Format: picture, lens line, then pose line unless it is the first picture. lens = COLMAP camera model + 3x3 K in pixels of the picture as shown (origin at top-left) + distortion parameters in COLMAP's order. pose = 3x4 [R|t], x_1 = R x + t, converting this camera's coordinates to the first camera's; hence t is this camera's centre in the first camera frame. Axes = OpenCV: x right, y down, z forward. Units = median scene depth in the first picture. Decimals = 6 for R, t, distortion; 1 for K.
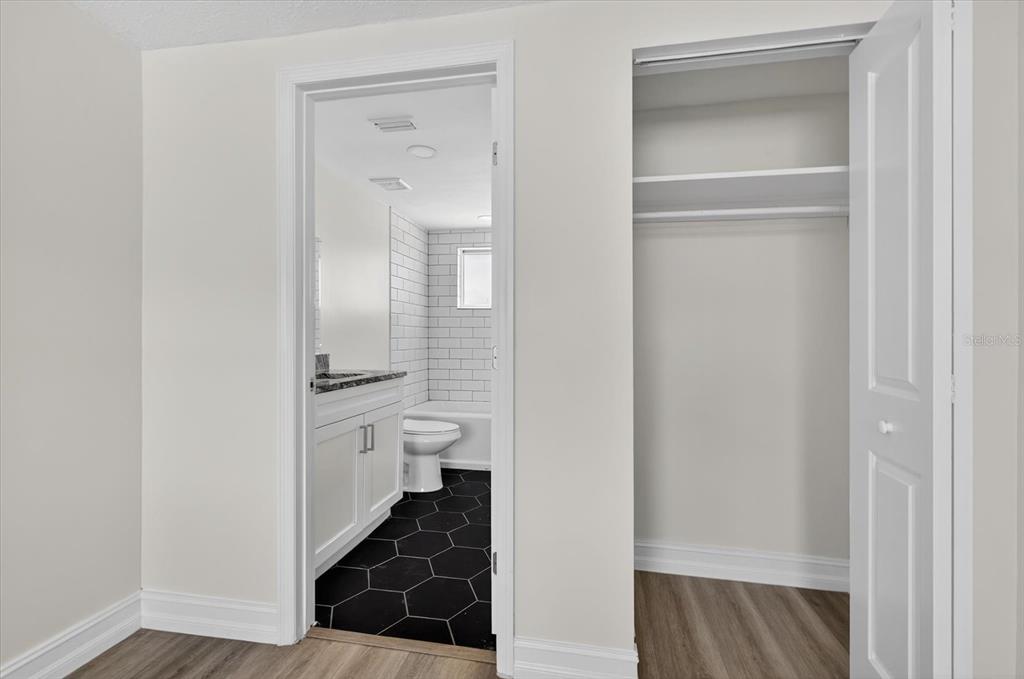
lens RADIAL K [[428.1, 0, 508.9], [0, 428.1, 334.8], [0, 0, 1]] dist [0.013620, -0.000619]
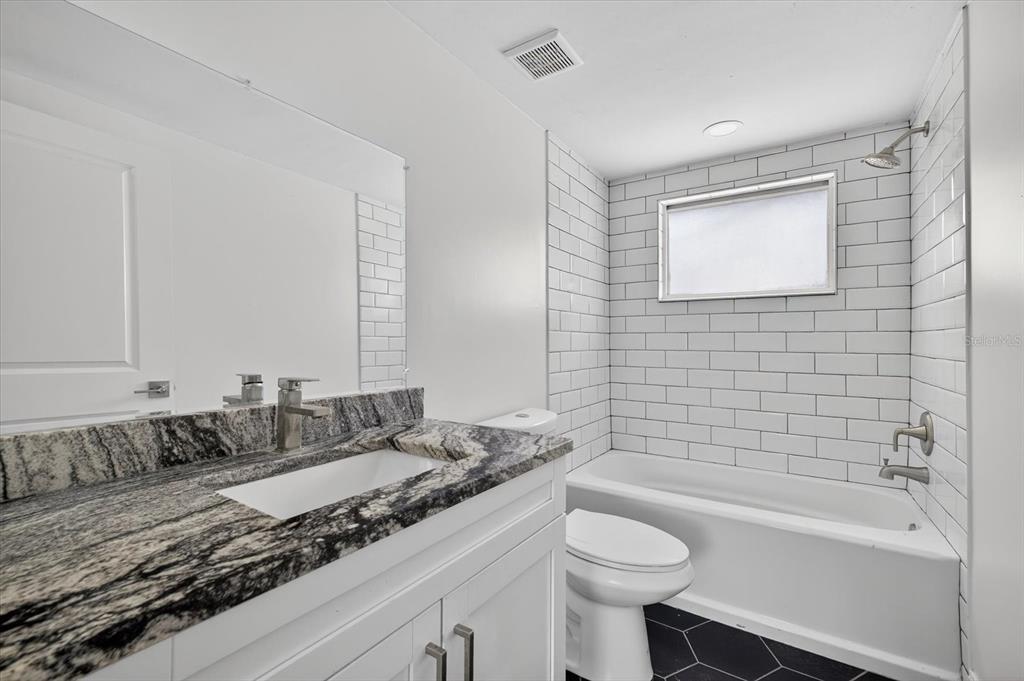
lens RADIAL K [[428.1, 0, 506.2], [0, 428.1, 336.9], [0, 0, 1]] dist [0.013620, -0.000619]
pose [[0.918989, -0.007403, -0.394214, -0.082490], [0.004448, 0.999955, -0.008408, -0.007393], [0.394259, 0.005973, 0.918980, 0.371342]]
